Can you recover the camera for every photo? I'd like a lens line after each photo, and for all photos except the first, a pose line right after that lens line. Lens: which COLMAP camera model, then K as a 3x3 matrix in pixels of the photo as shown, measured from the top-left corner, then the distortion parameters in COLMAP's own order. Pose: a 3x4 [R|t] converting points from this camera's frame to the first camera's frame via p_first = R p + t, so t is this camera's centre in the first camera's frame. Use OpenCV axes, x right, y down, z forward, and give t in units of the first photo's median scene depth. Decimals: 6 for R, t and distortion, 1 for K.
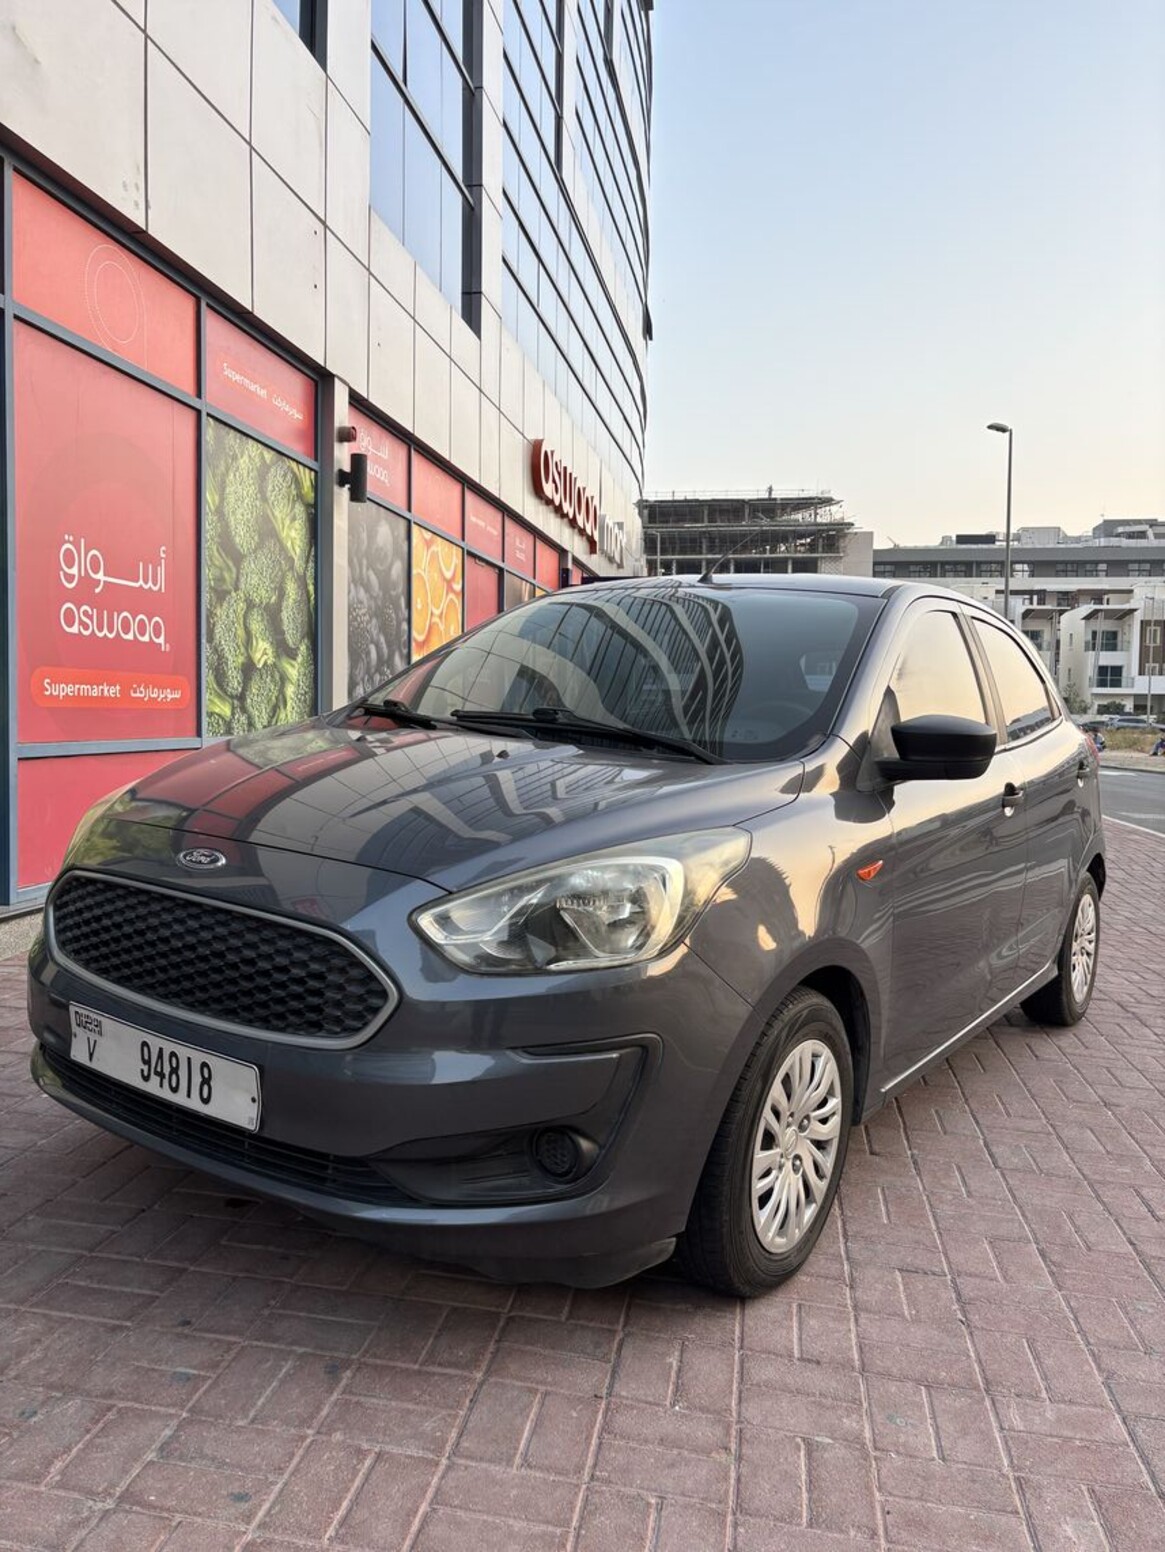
lens RADIAL K [[1165.2, 0, 582.5], [0, 1165.2, 776.0], [0, 0, 1]] dist [0.008771, 0.001938]
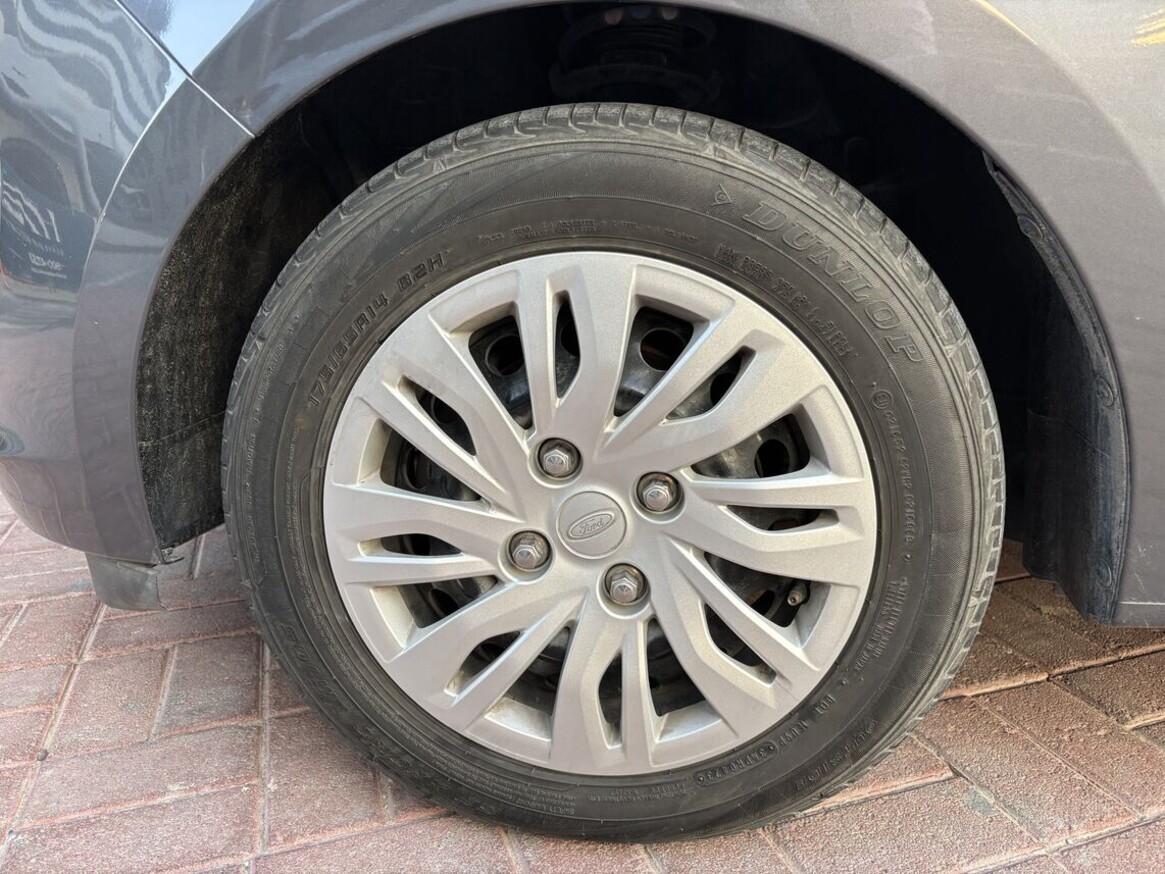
lens RADIAL K [[874.7, 0, 582.5], [0, 874.7, 437.0], [0, 0, 1]] dist [0.008771, 0.001938]
pose [[0.462301, 0.144046, -0.874945, 0.149972], [-0.021032, 0.988221, 0.151583, 0.085790], [0.886473, -0.051675, 0.459885, 0.305906]]
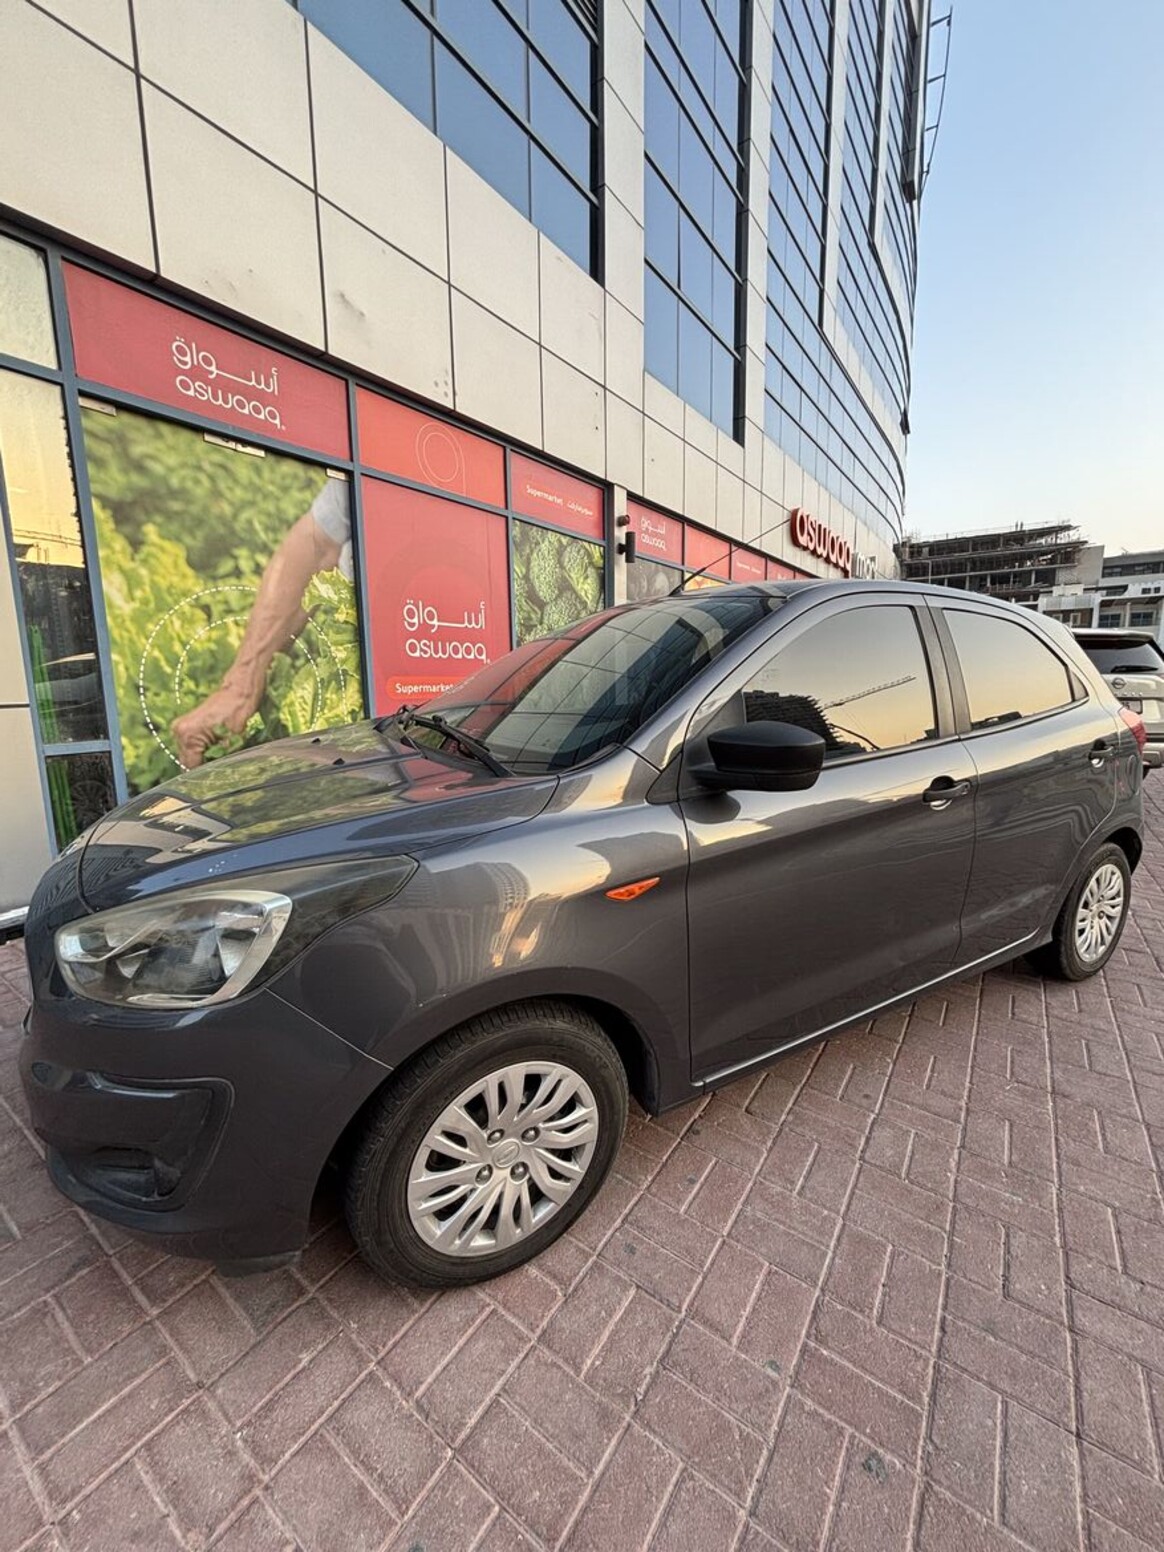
lens RADIAL K [[624.2, 0, 590.9], [0, 624.2, 770.7], [0, 0, 1]] dist [0.008913, -0.004043]
pose [[0.906641, 0.032237, -0.420669, 0.165345], [0.004458, 0.996289, 0.085955, -0.024482], [0.421879, -0.079805, 0.903133, 0.197126]]
